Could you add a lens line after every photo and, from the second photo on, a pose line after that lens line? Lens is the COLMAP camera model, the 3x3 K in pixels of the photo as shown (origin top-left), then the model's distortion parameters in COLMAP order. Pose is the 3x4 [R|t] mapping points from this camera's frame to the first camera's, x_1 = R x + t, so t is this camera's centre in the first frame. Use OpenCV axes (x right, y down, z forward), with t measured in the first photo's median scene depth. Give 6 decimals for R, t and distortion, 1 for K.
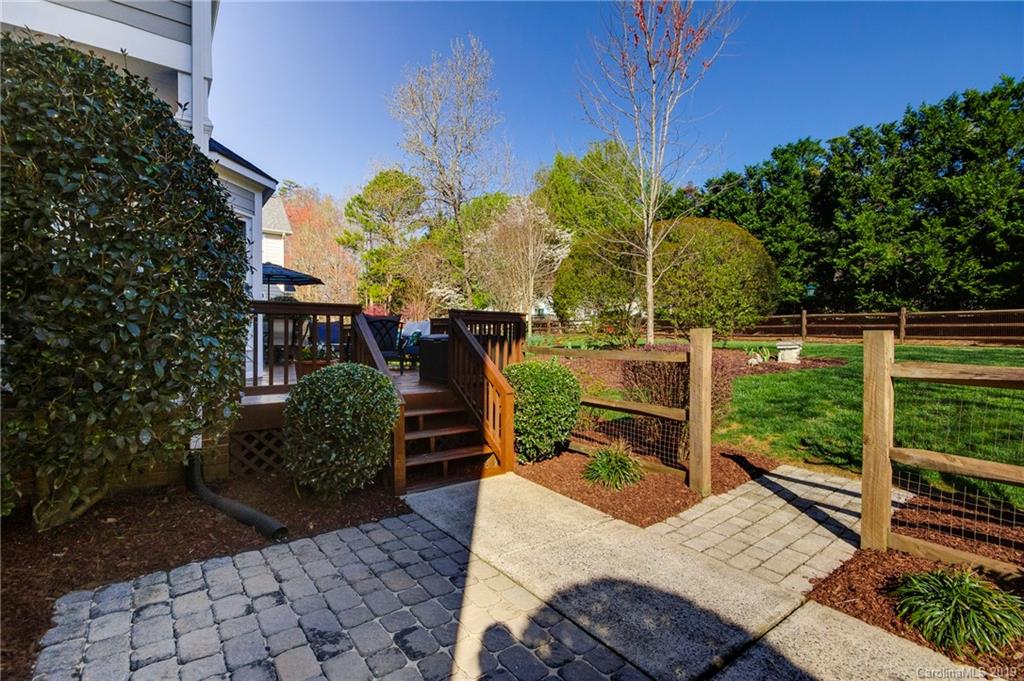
lens RADIAL K [[465.0, 0, 513.6], [0, 465.0, 338.9], [0, 0, 1]] dist [0.002253, -0.000061]
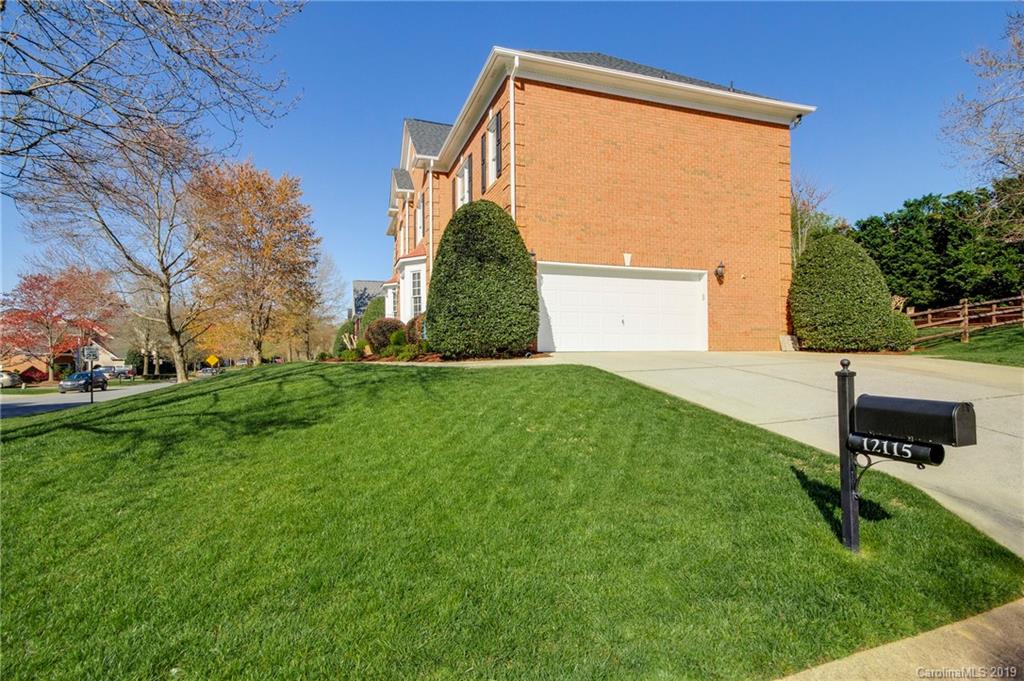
lens RADIAL K [[465.0, 0, 510.8], [0, 465.0, 341.1], [0, 0, 1]] dist [0.002253, -0.000061]
pose [[0.952048, -0.016672, -0.305494, -0.200839], [0.008649, 0.999582, -0.027596, 0.069546], [0.305826, 0.023630, 0.951794, -0.829028]]
